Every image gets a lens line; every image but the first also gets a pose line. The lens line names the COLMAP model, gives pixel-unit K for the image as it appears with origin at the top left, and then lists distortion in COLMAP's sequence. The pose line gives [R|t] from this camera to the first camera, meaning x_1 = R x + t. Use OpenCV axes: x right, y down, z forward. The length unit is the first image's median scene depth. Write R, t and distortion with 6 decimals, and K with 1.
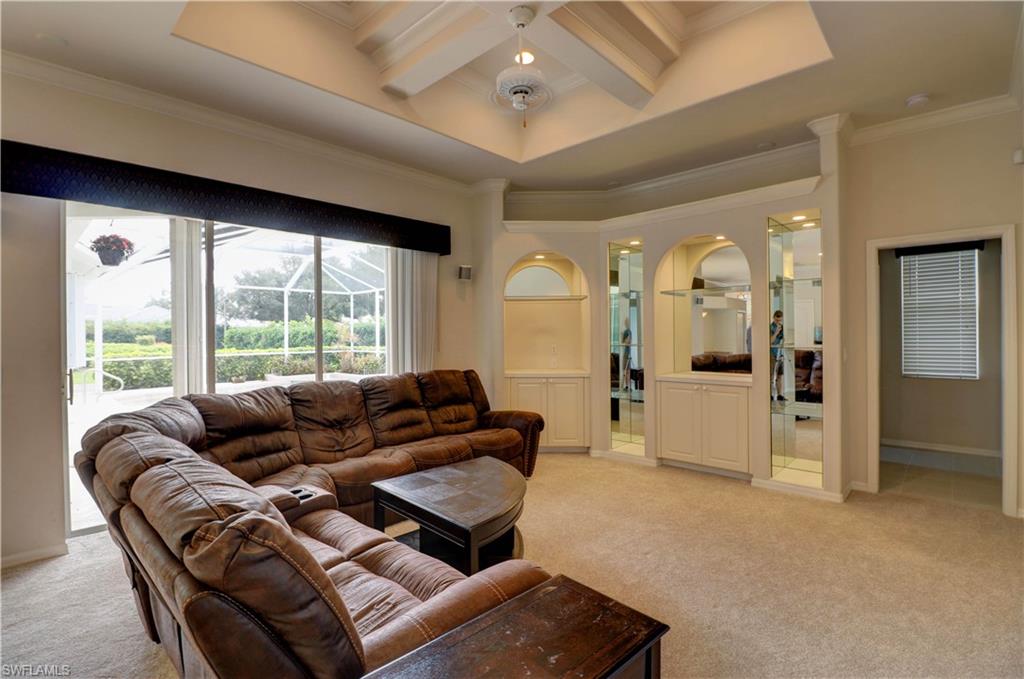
lens RADIAL K [[475.7, 0, 511.6], [0, 475.7, 336.9], [0, 0, 1]] dist [0.000891, -0.014534]
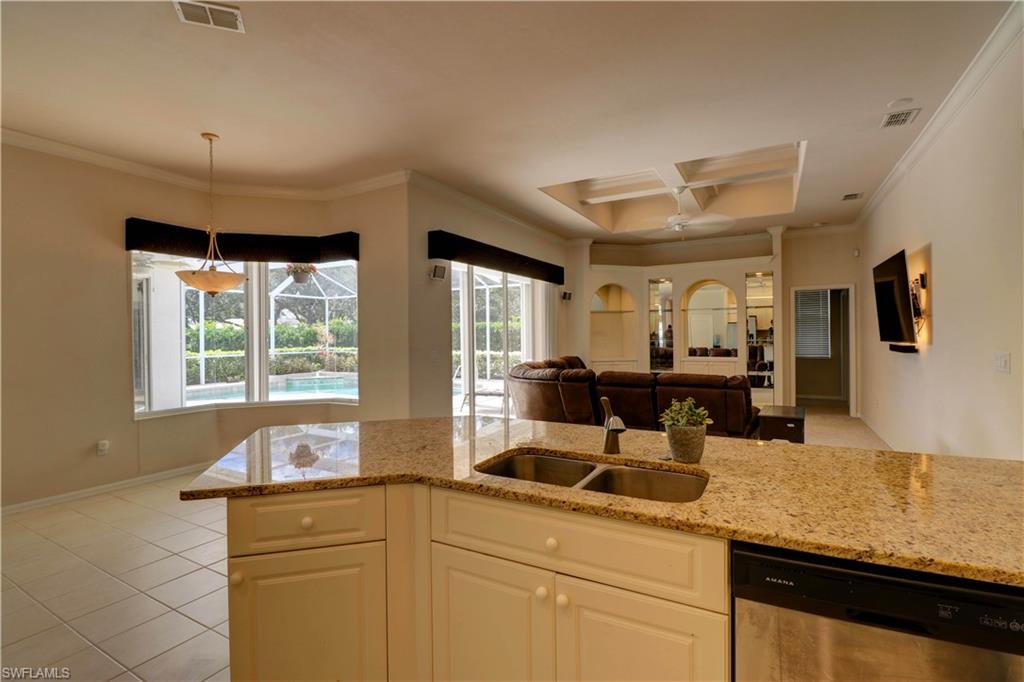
lens RADIAL K [[471.3, 0, 509.0], [0, 471.3, 339.4], [0, 0, 1]] dist [0.000569, -0.014824]
pose [[0.968771, -0.003797, 0.247929, -0.732312], [0.003808, 0.999993, 0.000432, 0.010159], [-0.247929, 0.000526, 0.968778, -0.515372]]
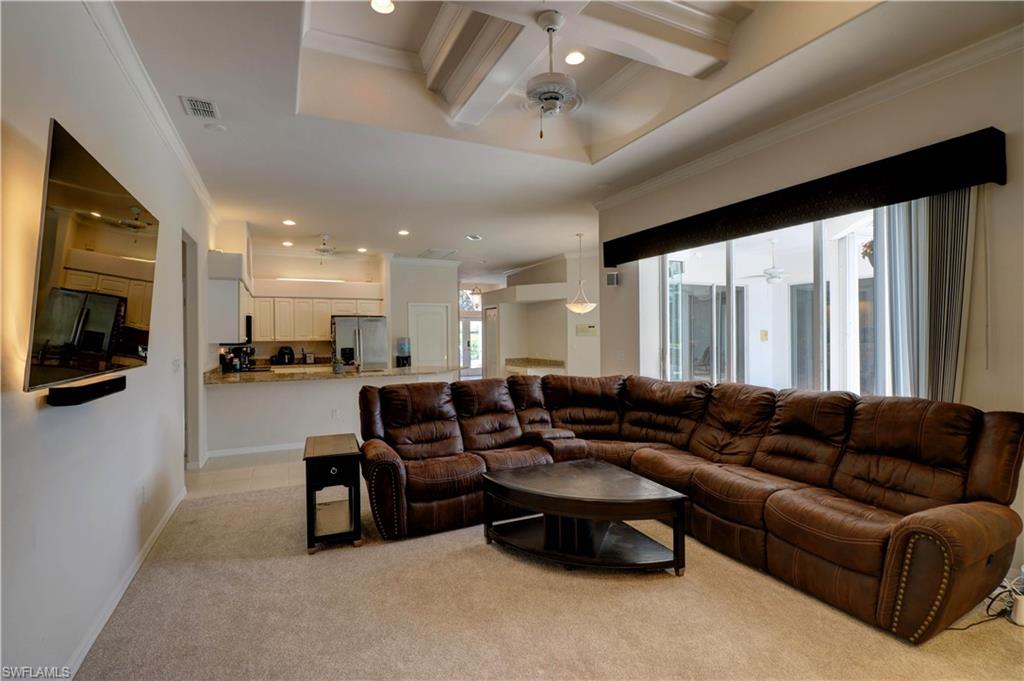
lens RADIAL K [[471.3, 0, 509.0], [0, 471.3, 338.9], [0, 0, 1]] dist [0.000569, -0.014824]
pose [[-0.364055, 0.024562, -0.931054, 0.566099], [0.010442, 0.999697, 0.022290, -0.022361], [0.931319, -0.001607, -0.364201, 0.740389]]
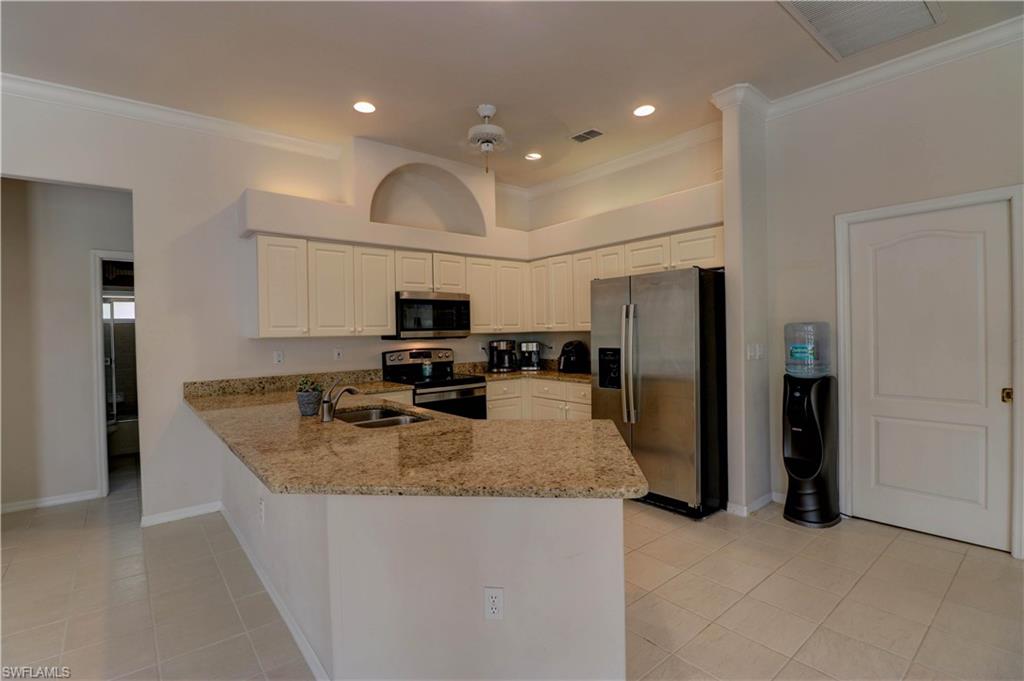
lens RADIAL K [[474.3, 0, 508.8], [0, 474.3, 338.0], [0, 0, 1]] dist [0.002094, -0.014636]
pose [[-0.991609, 0.028583, 0.126077, -0.816074], [0.031276, 0.999322, 0.019435, 0.007556], [-0.125436, 0.023215, -0.991830, 0.324450]]
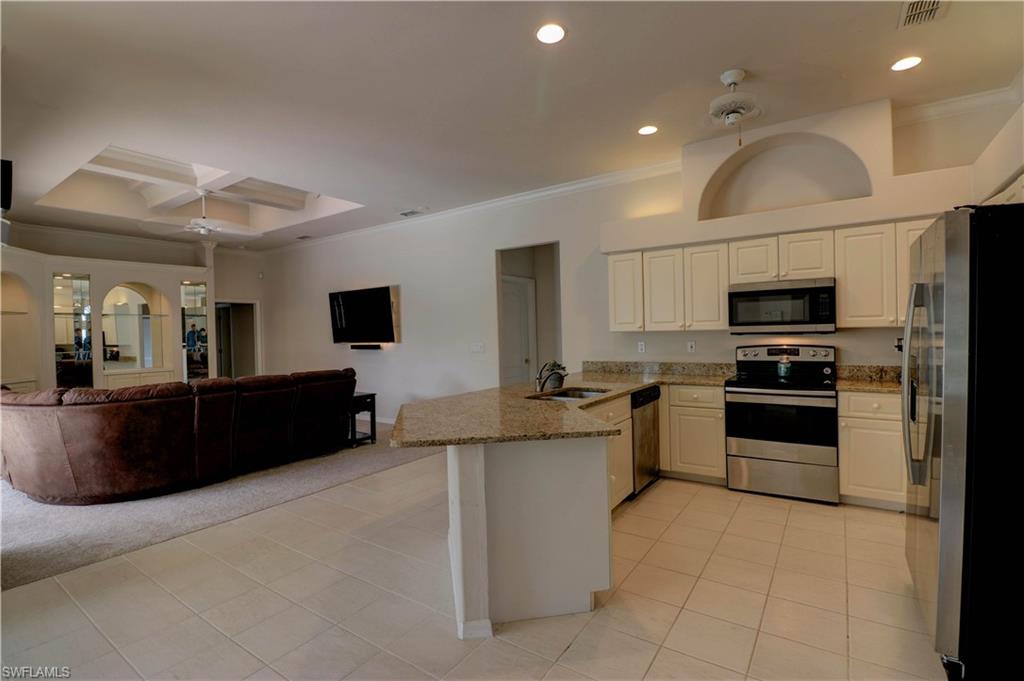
lens RADIAL K [[471.3, 0, 509.0], [0, 471.3, 338.9], [0, 0, 1]] dist [0.000569, -0.014824]
pose [[-0.150500, -0.000156, 0.988610, -1.296513], [0.031572, 0.999489, 0.004964, 0.012464], [-0.988106, 0.031959, -0.150418, -0.007811]]
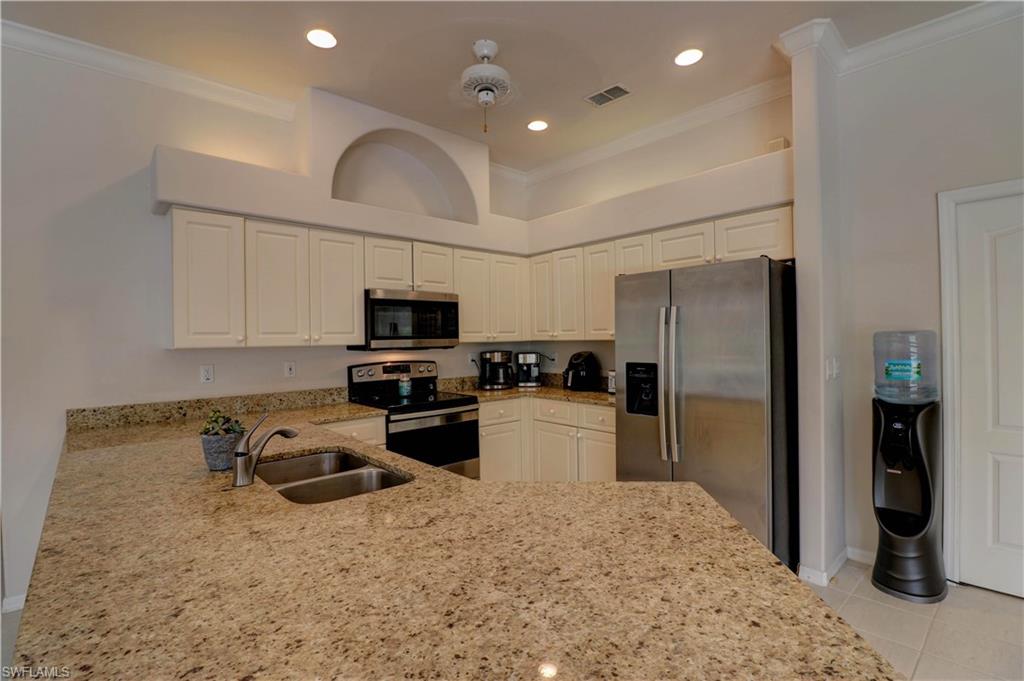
lens RADIAL K [[474.3, 0, 508.8], [0, 474.3, 338.0], [0, 0, 1]] dist [0.002094, -0.014636]
pose [[-0.996205, 0.026598, 0.082872, -0.762469], [0.027142, 0.999617, 0.005439, 0.004821], [-0.082696, 0.007667, -0.996545, 0.143403]]
